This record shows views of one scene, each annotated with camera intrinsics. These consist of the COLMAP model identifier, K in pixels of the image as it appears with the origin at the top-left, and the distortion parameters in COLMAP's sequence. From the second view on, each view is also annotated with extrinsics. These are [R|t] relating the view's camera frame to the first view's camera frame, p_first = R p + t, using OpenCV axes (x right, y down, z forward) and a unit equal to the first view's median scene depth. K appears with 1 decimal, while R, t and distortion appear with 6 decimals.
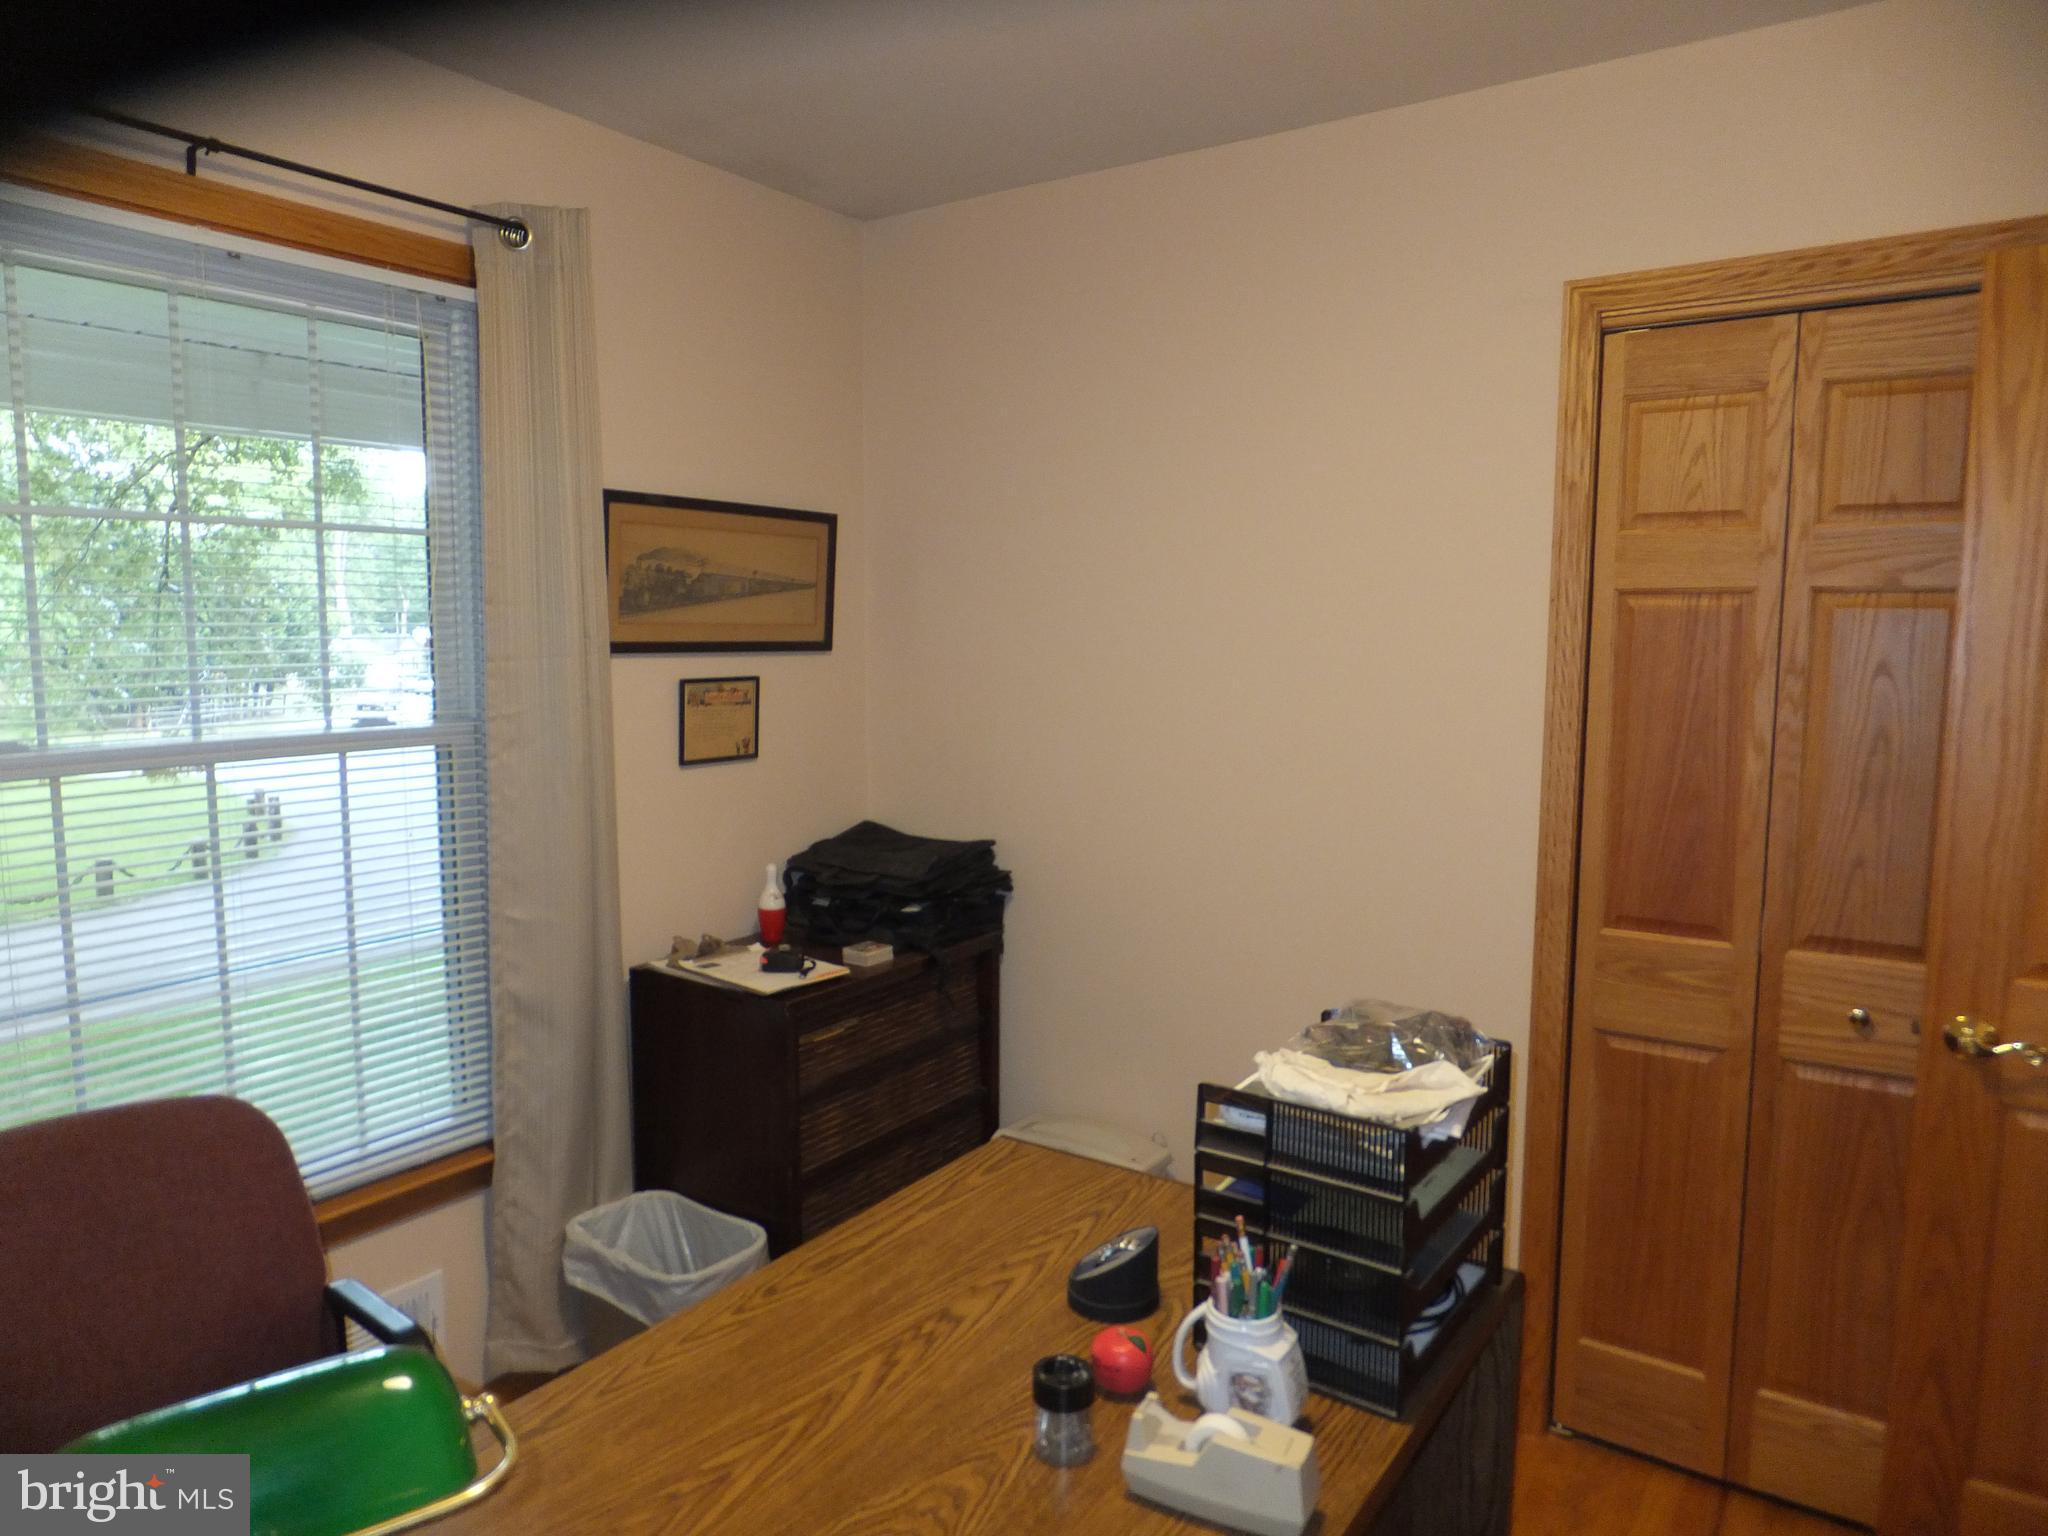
lens RADIAL K [[1361.7, 0, 1017.1], [0, 1361.7, 736.1], [0, 0, 1]] dist [-0.003442, 0.004288]
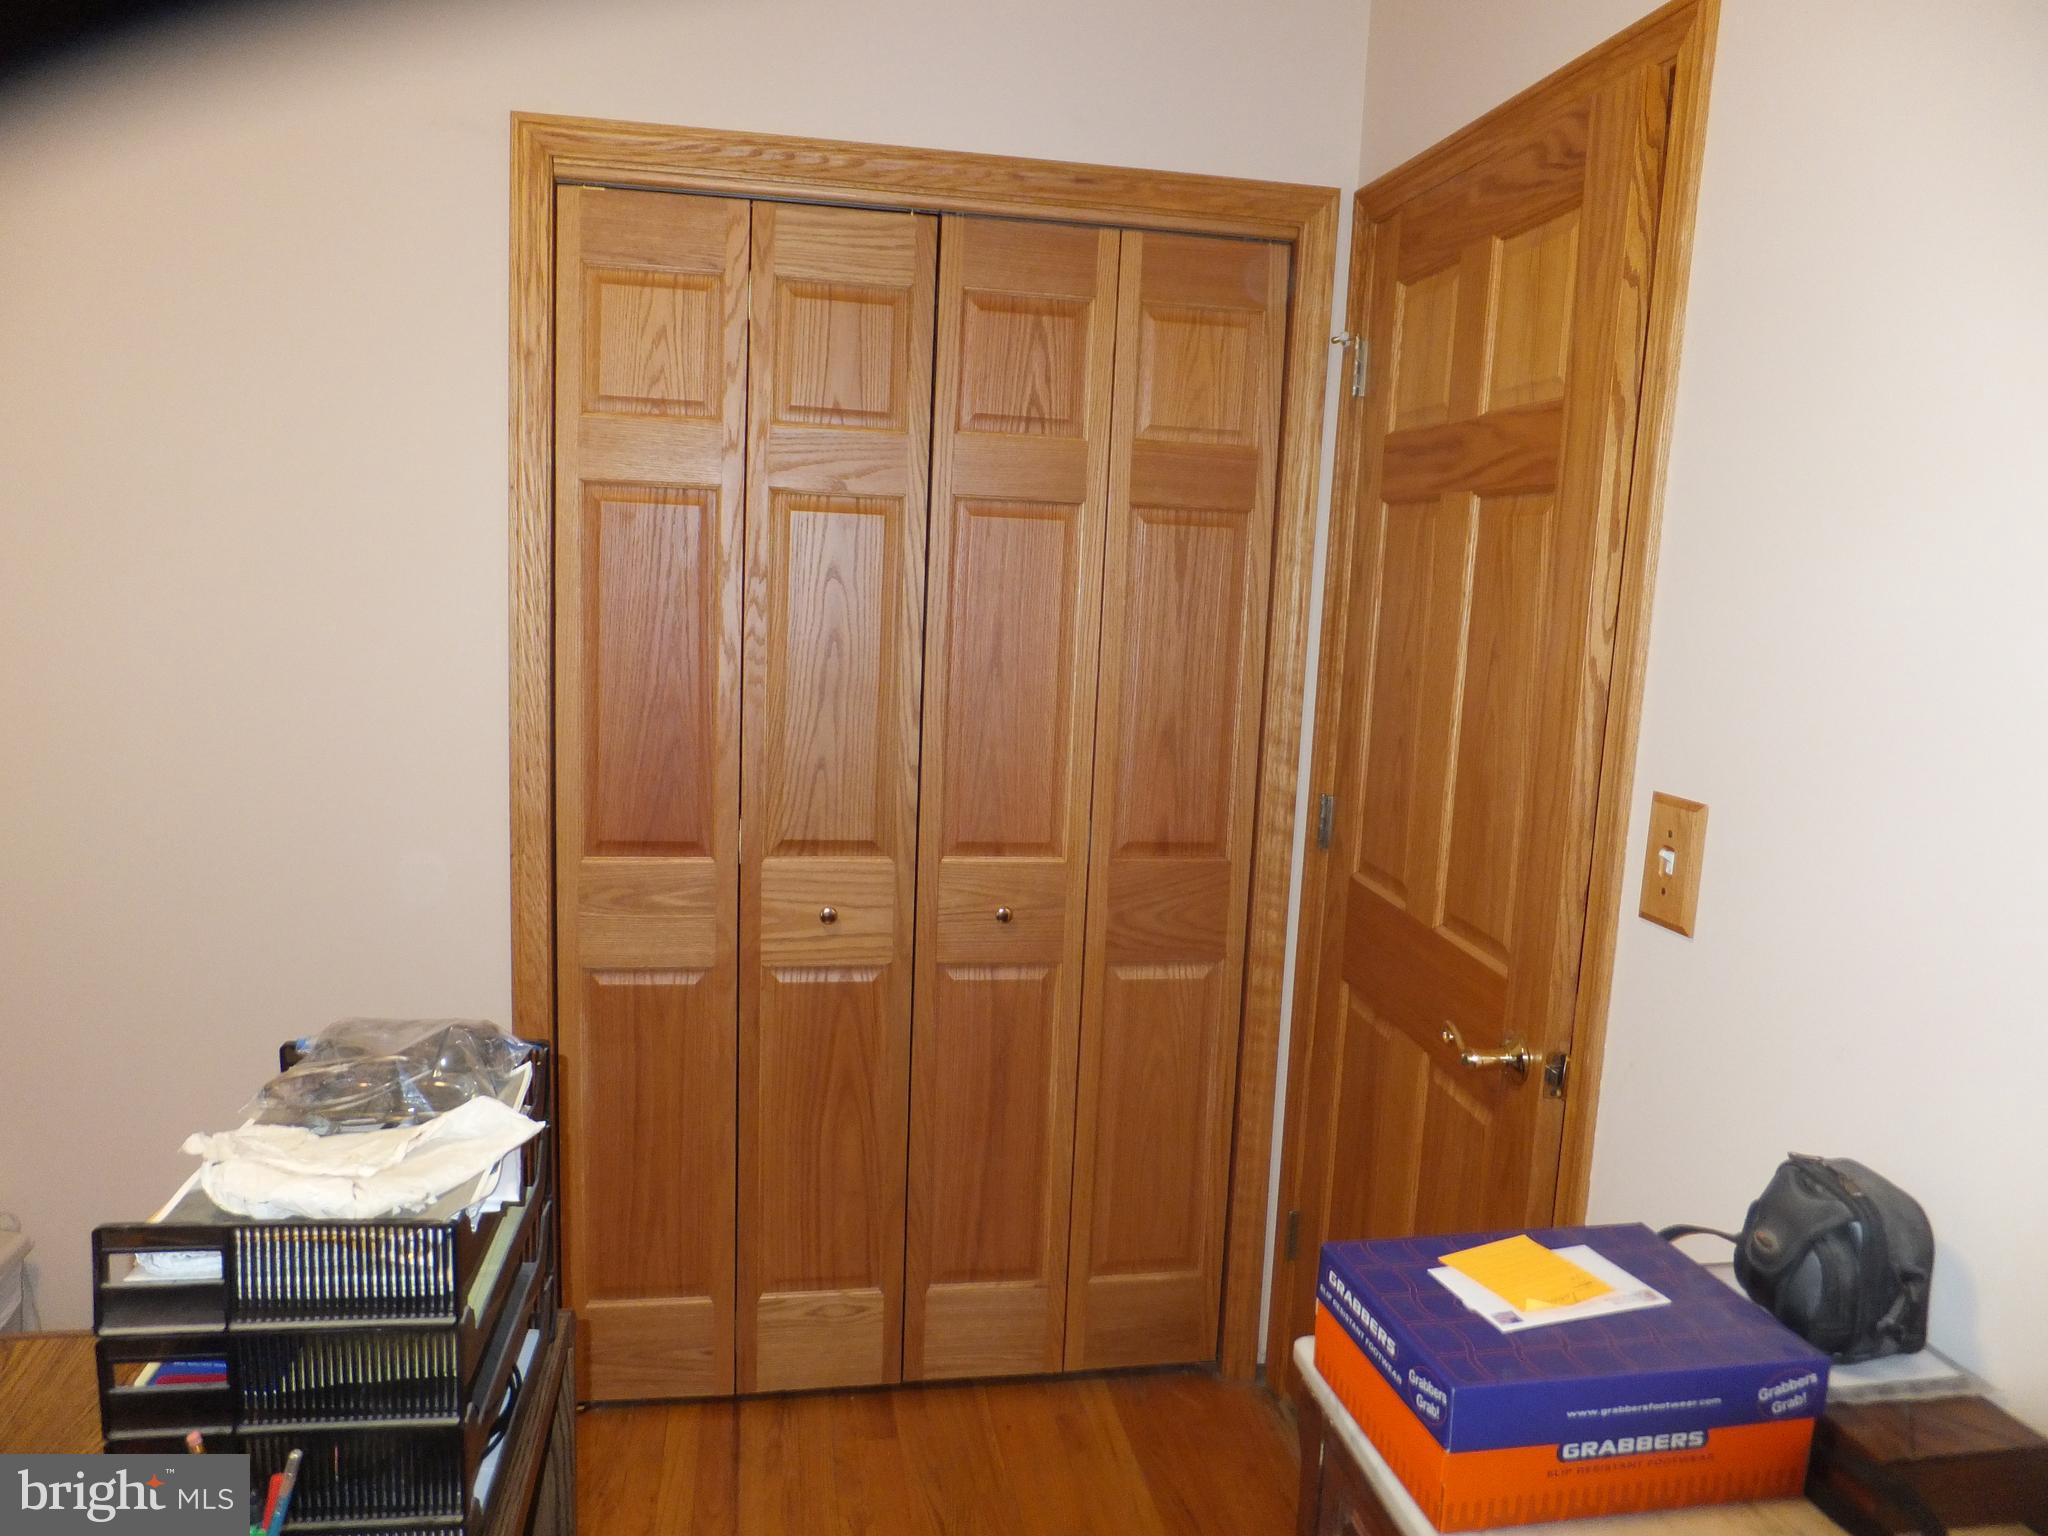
lens RADIAL K [[1397.5, 0, 1026.8], [0, 1397.5, 748.0], [0, 0, 1]] dist [-0.051961, 0.043966]
pose [[0.722125, -0.071112, 0.688098, 0.013261], [0.017910, 0.996291, 0.084166, -0.003684], [-0.691530, -0.048454, 0.720720, 0.141050]]
